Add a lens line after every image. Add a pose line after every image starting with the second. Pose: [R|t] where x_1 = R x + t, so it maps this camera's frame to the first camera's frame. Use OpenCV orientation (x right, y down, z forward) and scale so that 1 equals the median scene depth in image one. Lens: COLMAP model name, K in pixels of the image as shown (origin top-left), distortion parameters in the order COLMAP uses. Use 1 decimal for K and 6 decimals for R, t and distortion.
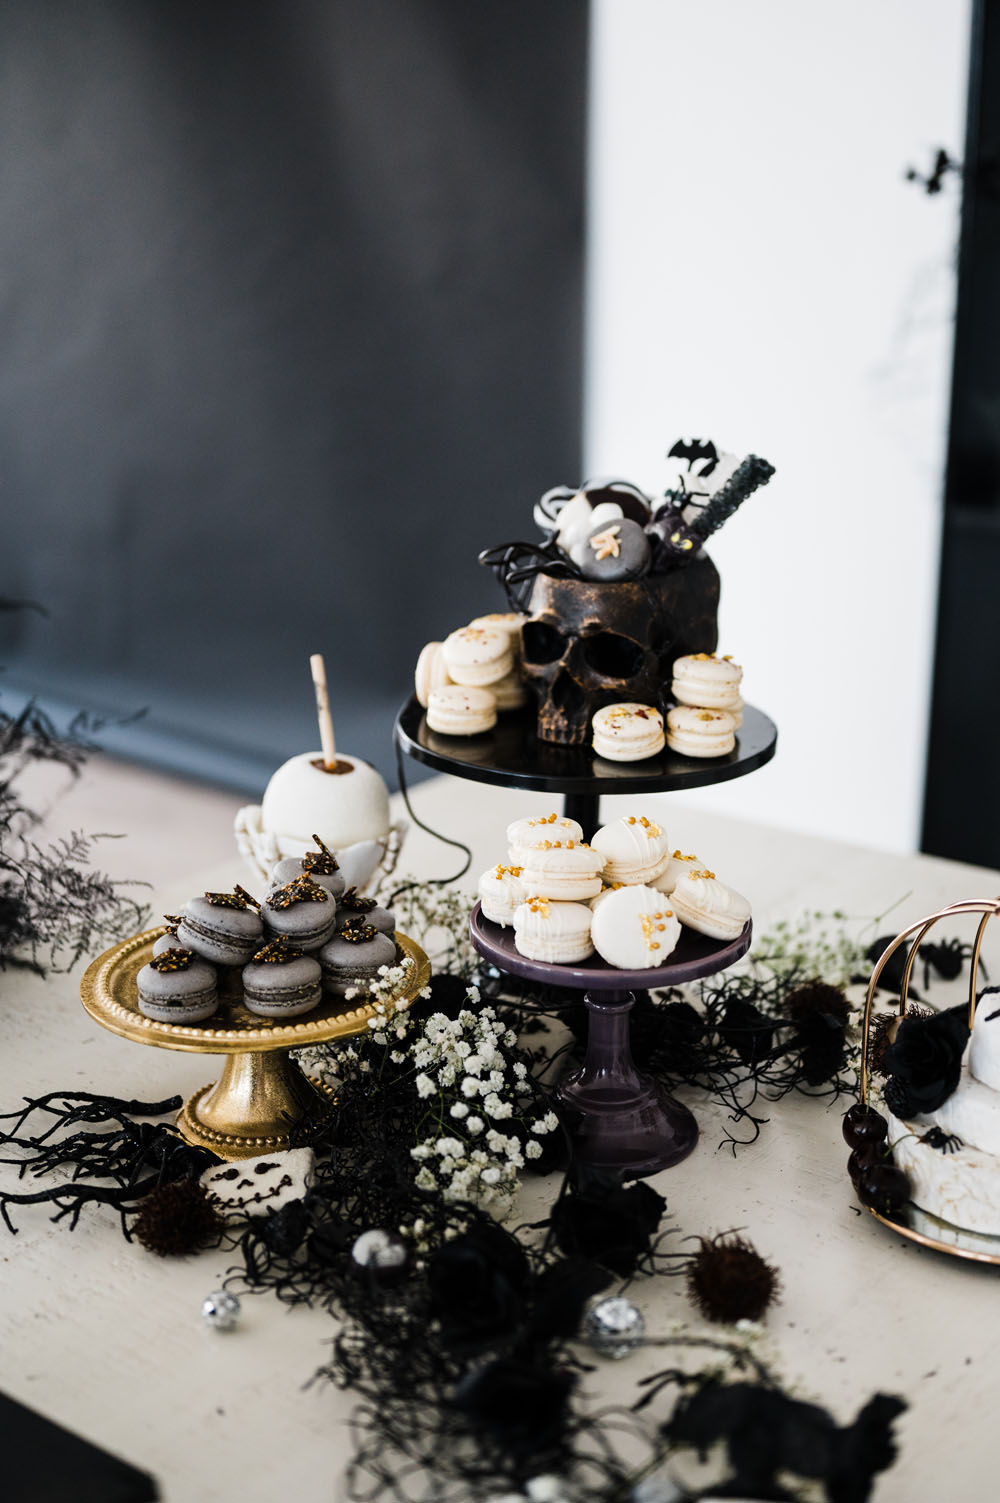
lens RADIAL K [[2161.8, 0, 550.5], [0, 2161.8, 753.8], [0, 0, 1]] dist [-0.001361, 0.030488]
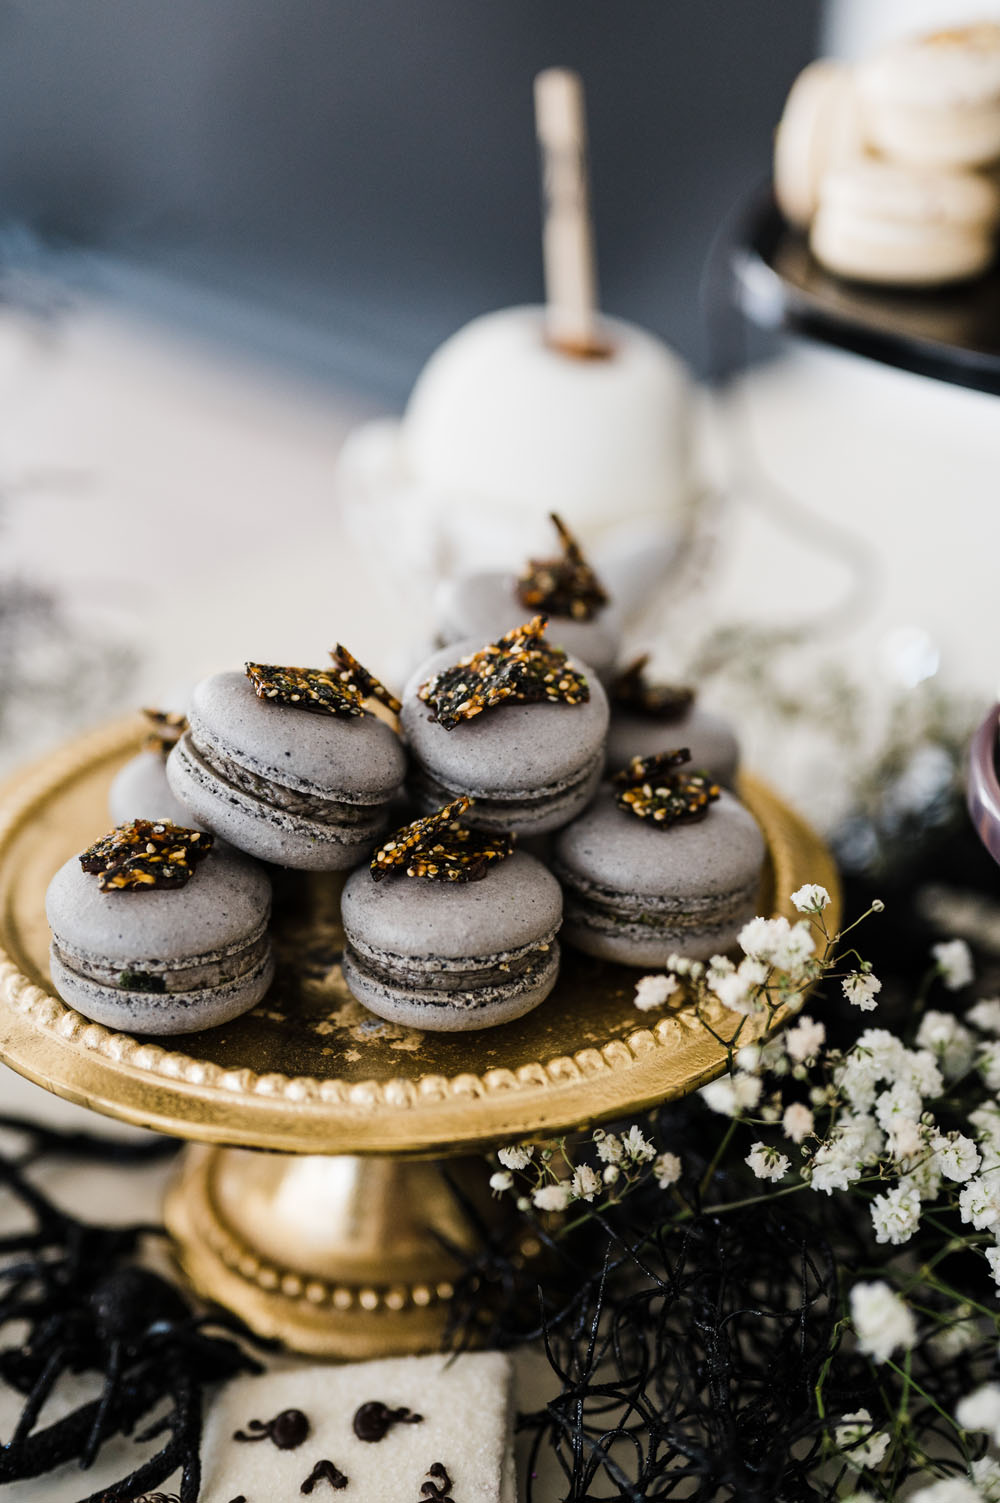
lens RADIAL K [[2078.2, 0, 500.0], [0, 2078.2, 751.5], [0, 0, 1]] dist [-0.013194, -0.028487]
pose [[0.994868, 0.066346, -0.076389, -0.085121], [-0.052915, 0.984691, 0.166082, 0.018610], [0.086239, -0.161188, 0.983149, 0.618943]]
